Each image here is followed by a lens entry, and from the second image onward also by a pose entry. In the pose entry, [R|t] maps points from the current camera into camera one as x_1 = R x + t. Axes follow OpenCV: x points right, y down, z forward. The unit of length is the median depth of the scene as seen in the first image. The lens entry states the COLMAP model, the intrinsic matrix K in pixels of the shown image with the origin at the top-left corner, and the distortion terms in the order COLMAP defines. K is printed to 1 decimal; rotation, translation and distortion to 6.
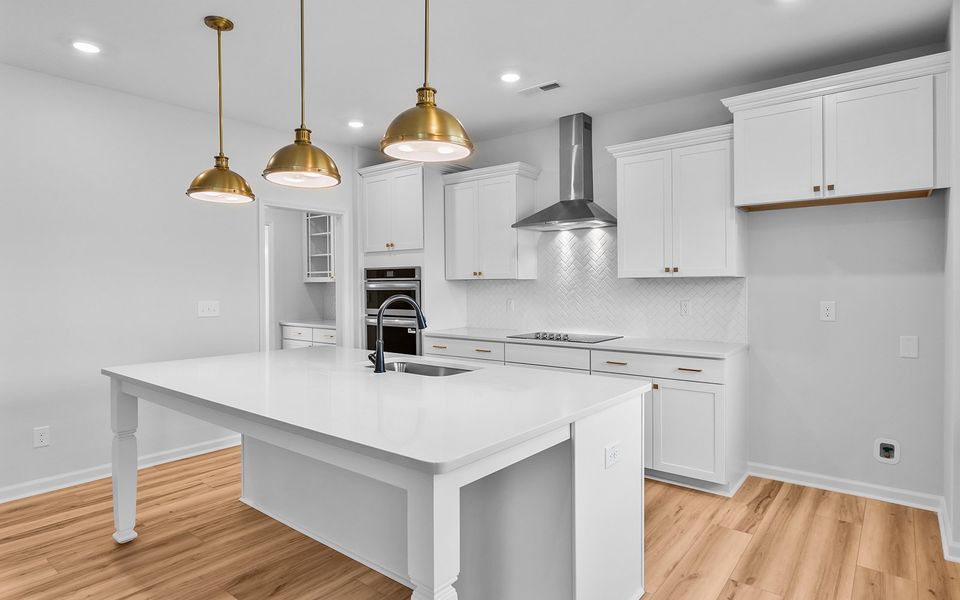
lens RADIAL K [[528.0, 0, 482.2], [0, 528.0, 288.3], [0, 0, 1]] dist [-0.000730, 0.001610]
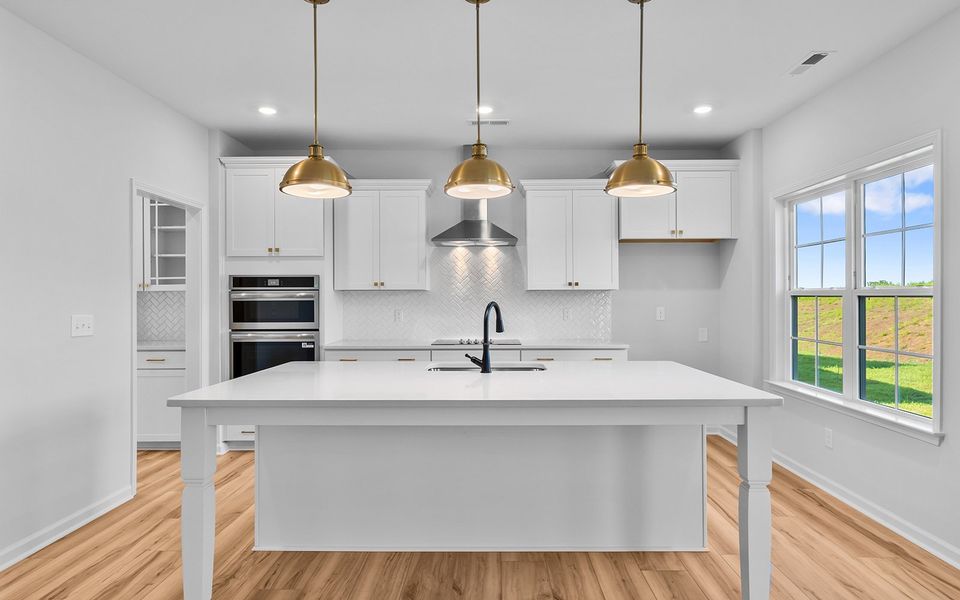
lens RADIAL K [[548.9, 0, 488.3], [0, 548.9, 296.6], [0, 0, 1]] dist [-0.001389, 0.000402]
pose [[0.786799, 0.005655, 0.617184, -0.630630], [0.002335, 0.999924, -0.012138, 0.011529], [-0.617205, 0.010991, 0.786726, 0.077852]]
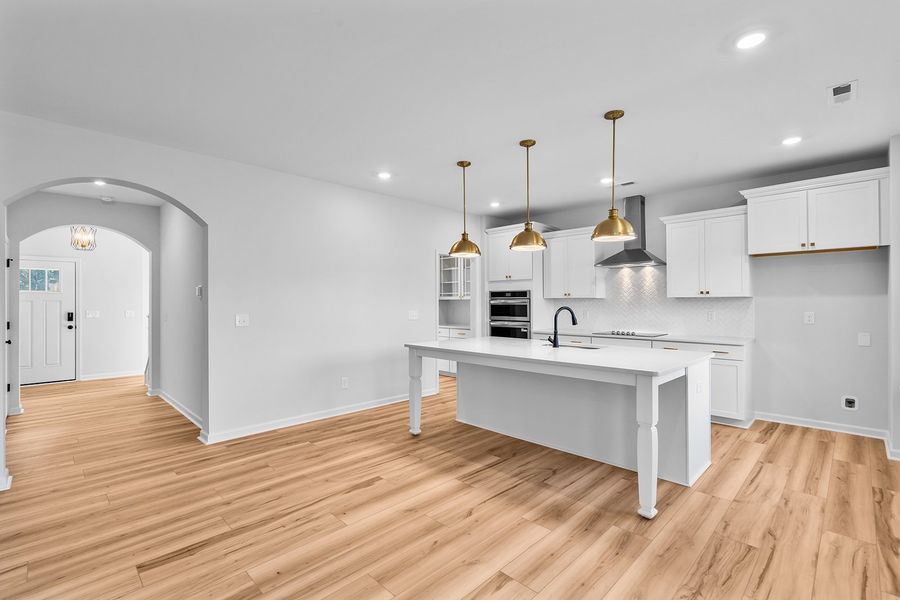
lens RADIAL K [[408.5, 0, 453.6], [0, 408.5, 300.1], [0, 0, 1]] dist [0.001017, 0.000300]
pose [[0.994170, 0.001992, -0.107804, -0.283727], [-0.003172, 0.999937, -0.010776, 0.004625], [0.107776, 0.011055, 0.994114, -0.352479]]
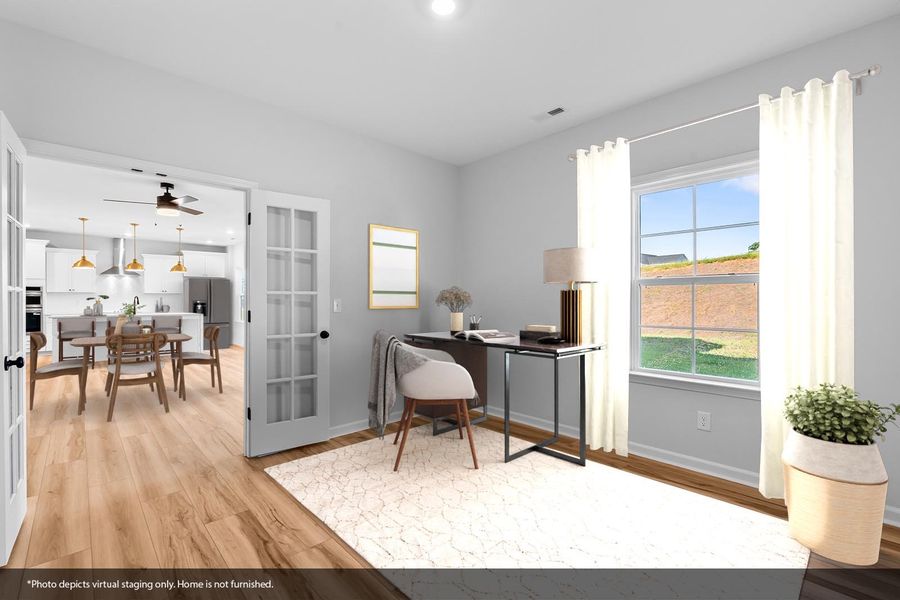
lens RADIAL K [[408.5, 0, 453.6], [0, 408.5, 300.1], [0, 0, 1]] dist [0.001017, 0.000300]
pose [[0.155972, 0.009087, 0.987720, -2.150768], [0.007006, 0.999922, -0.010306, 0.068218], [-0.987737, 0.008527, 0.155897, -1.441671]]
